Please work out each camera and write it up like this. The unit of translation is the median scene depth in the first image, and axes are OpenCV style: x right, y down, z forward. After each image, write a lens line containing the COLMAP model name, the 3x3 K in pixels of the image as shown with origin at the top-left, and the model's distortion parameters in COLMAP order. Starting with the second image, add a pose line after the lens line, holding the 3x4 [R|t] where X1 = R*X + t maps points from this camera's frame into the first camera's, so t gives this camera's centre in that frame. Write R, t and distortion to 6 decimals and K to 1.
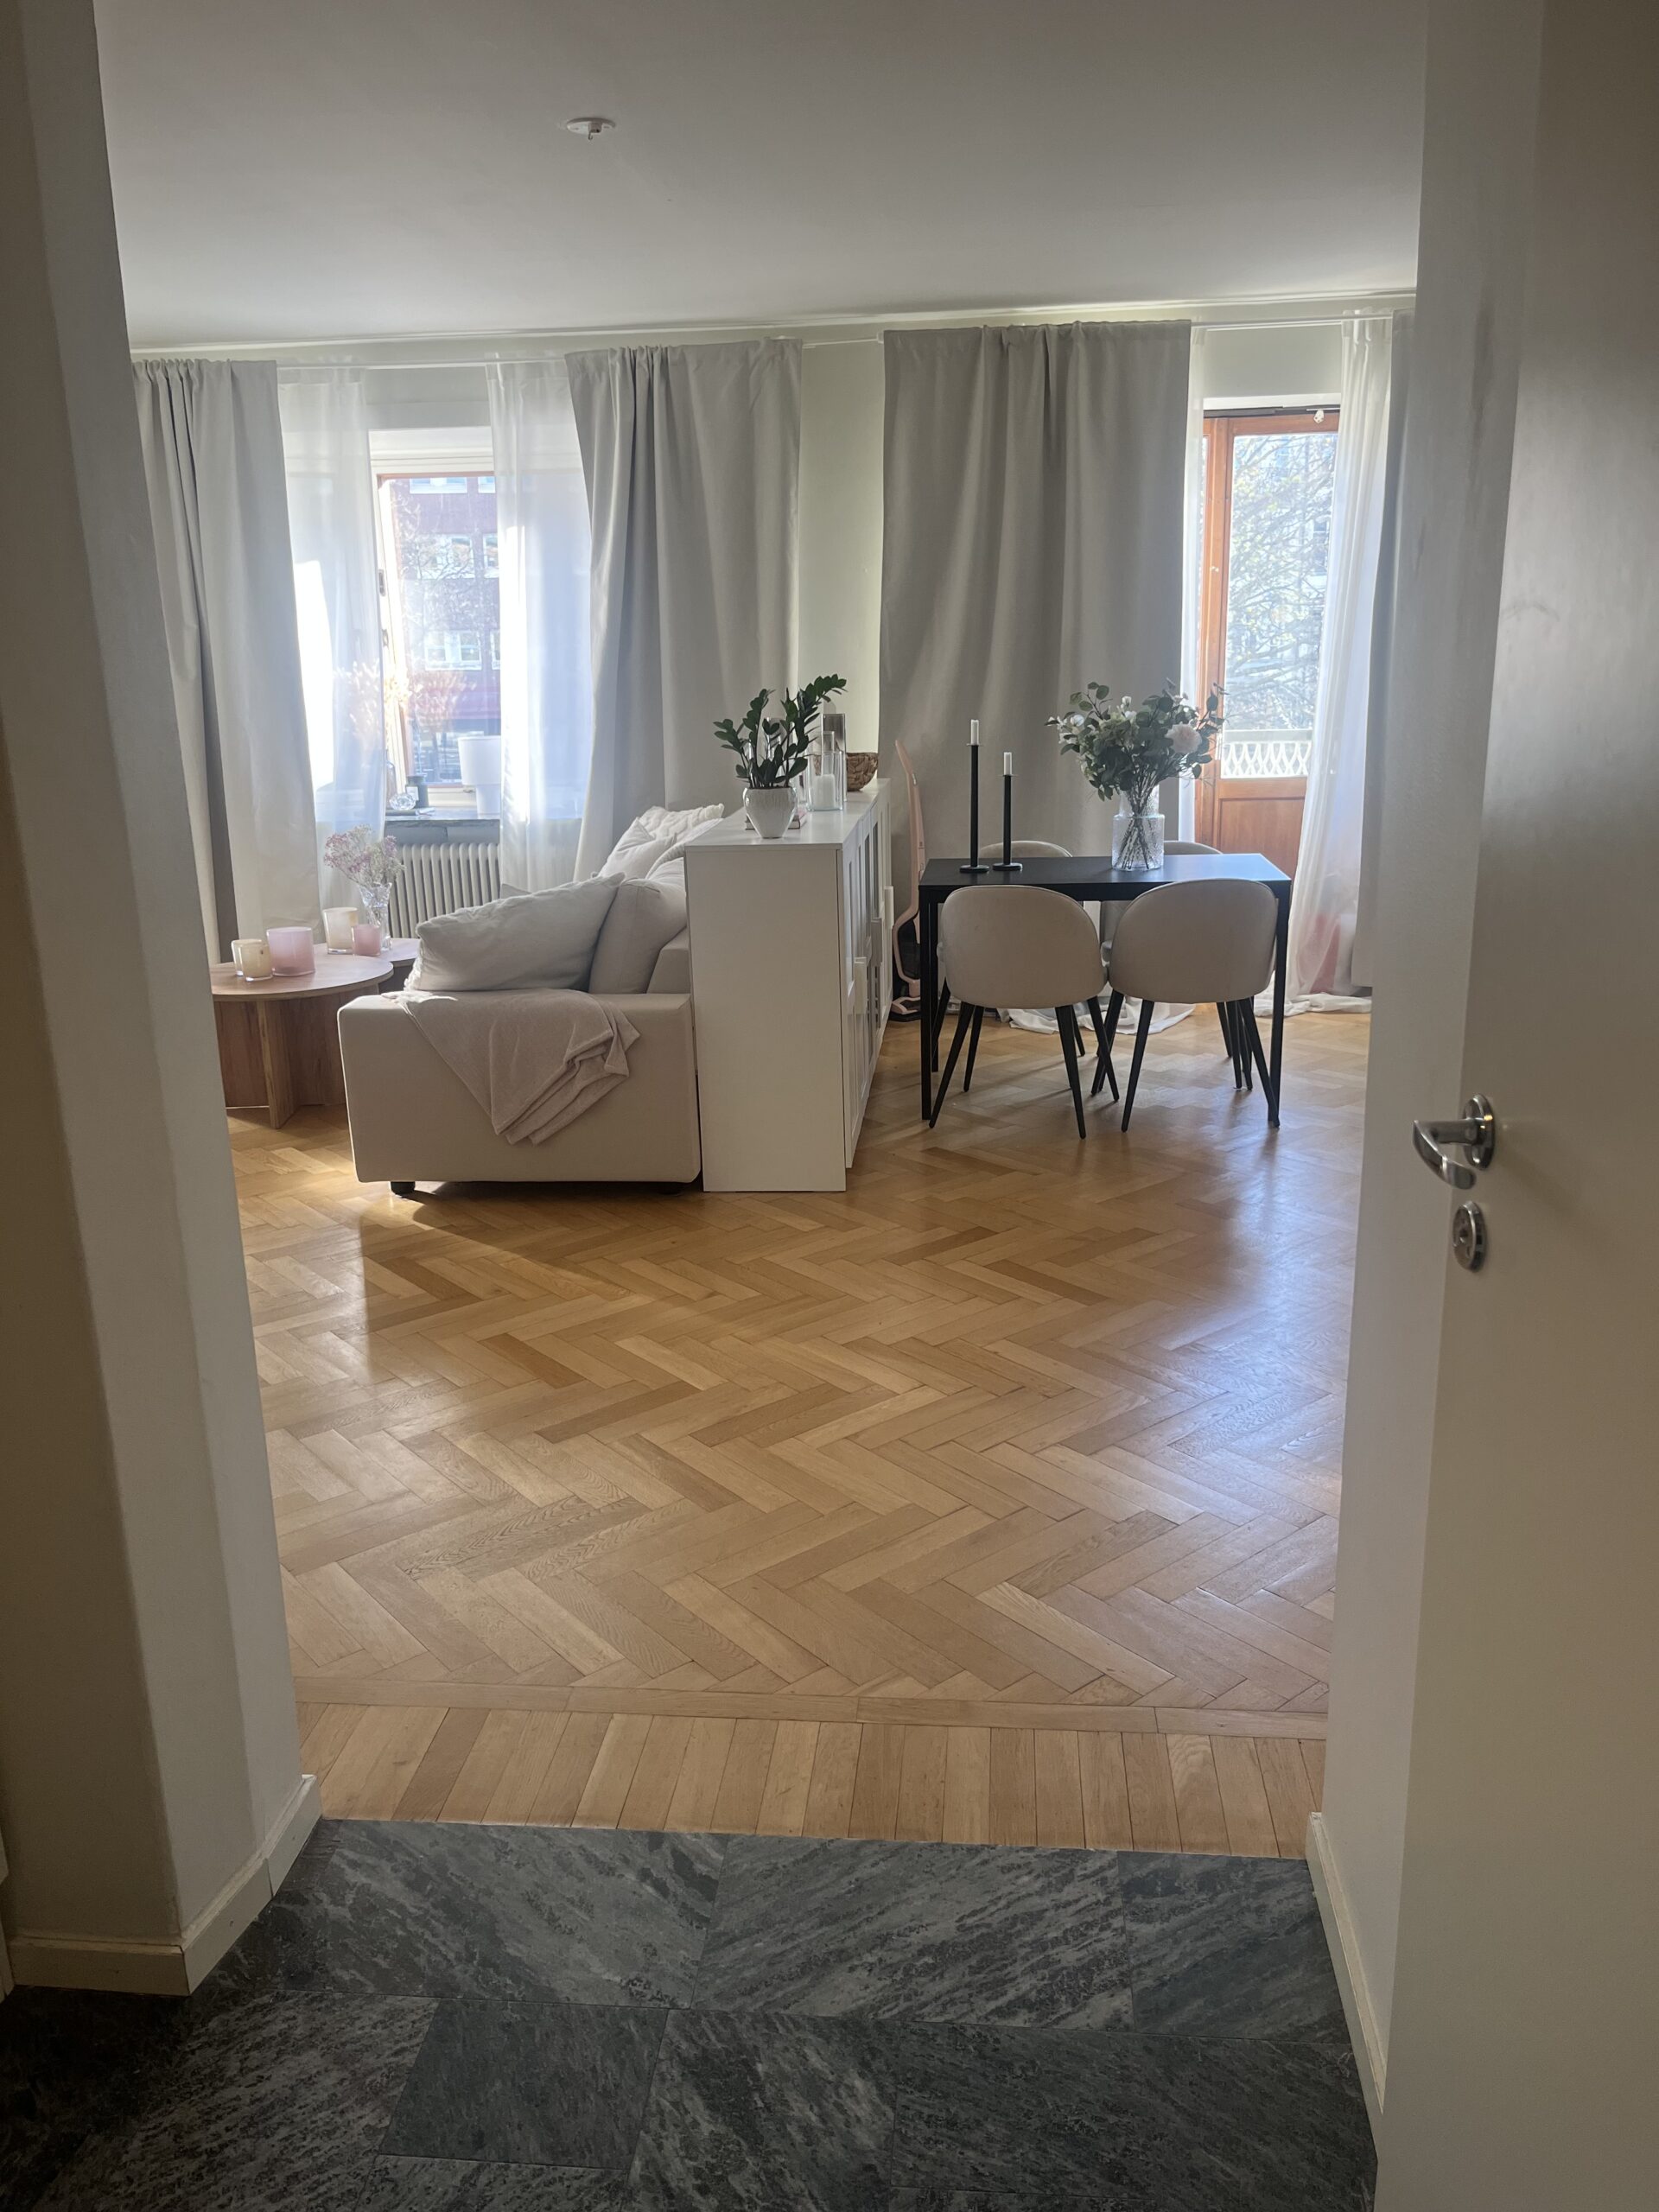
lens RADIAL K [[1648.4, 0, 820.9], [0, 1648.4, 1123.8], [0, 0, 1]] dist [0.028702, -0.025712]
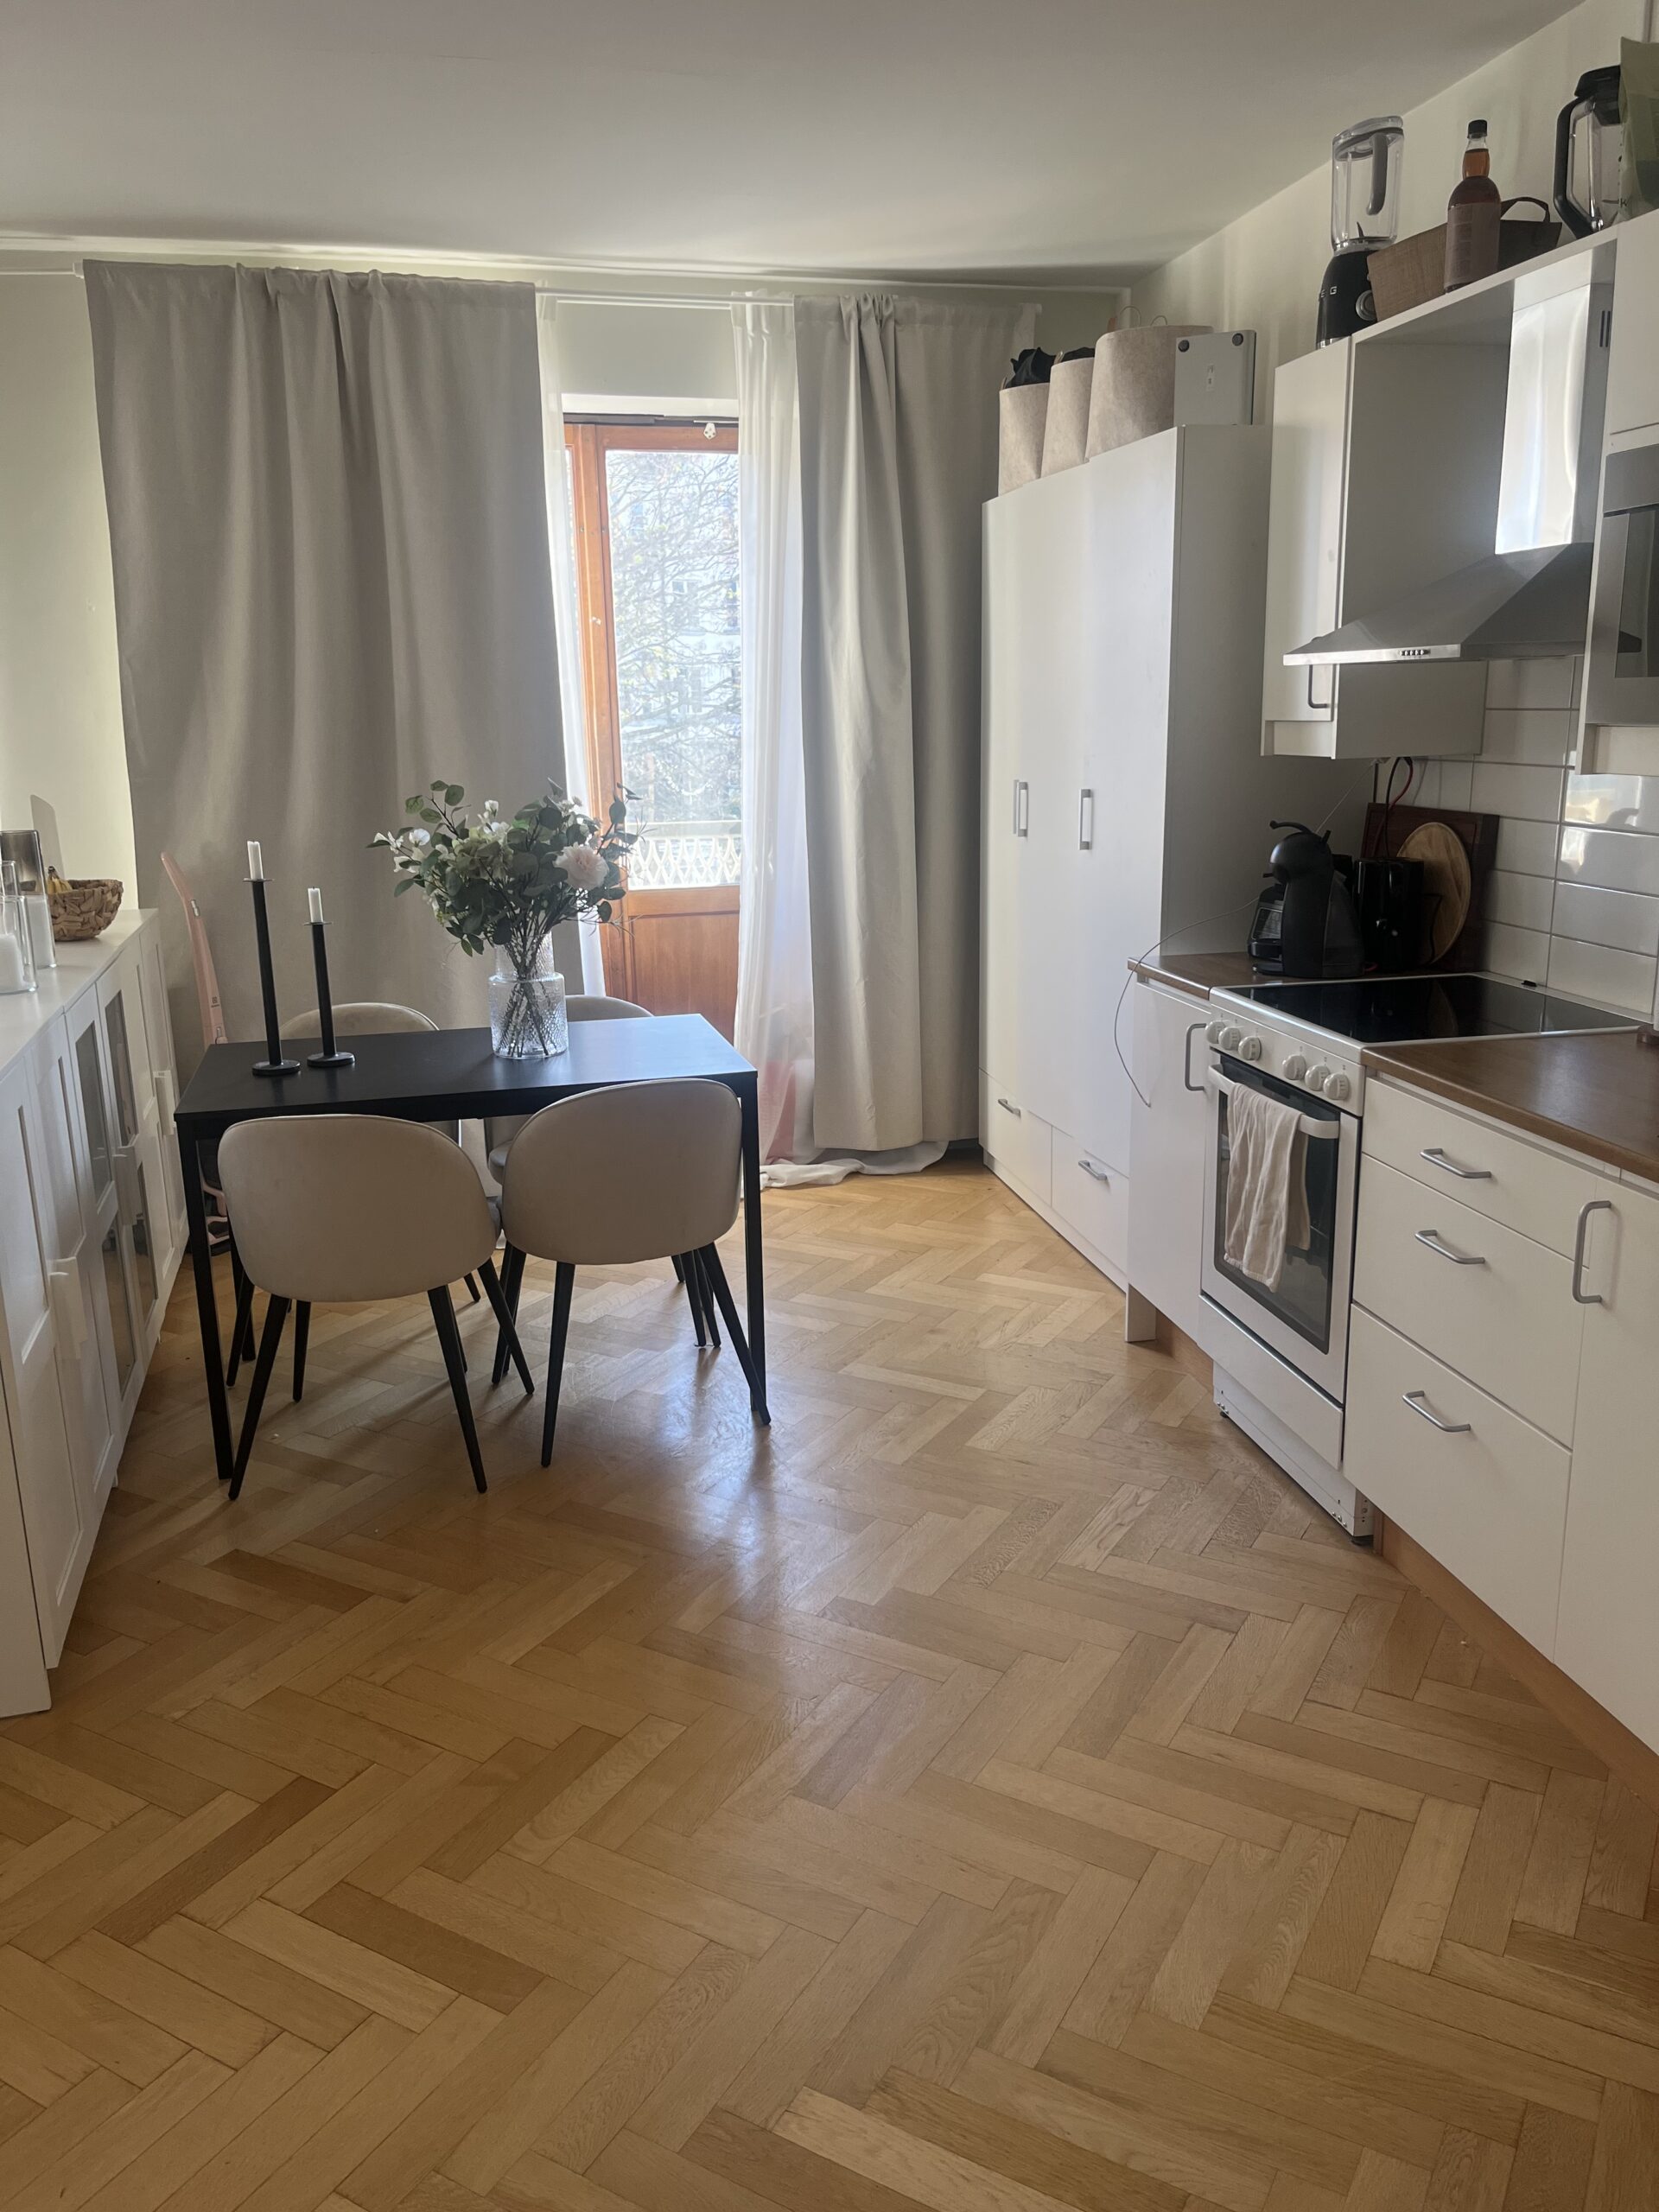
lens RADIAL K [[1648.4, 0, 848.7], [0, 1648.4, 1103.5], [0, 0, 1]] dist [0.028702, -0.025712]
pose [[0.929709, -0.078159, 0.359905, 0.073334], [0.092982, 0.995378, -0.024028, -0.113849], [-0.356363, 0.055803, 0.932680, 0.349418]]
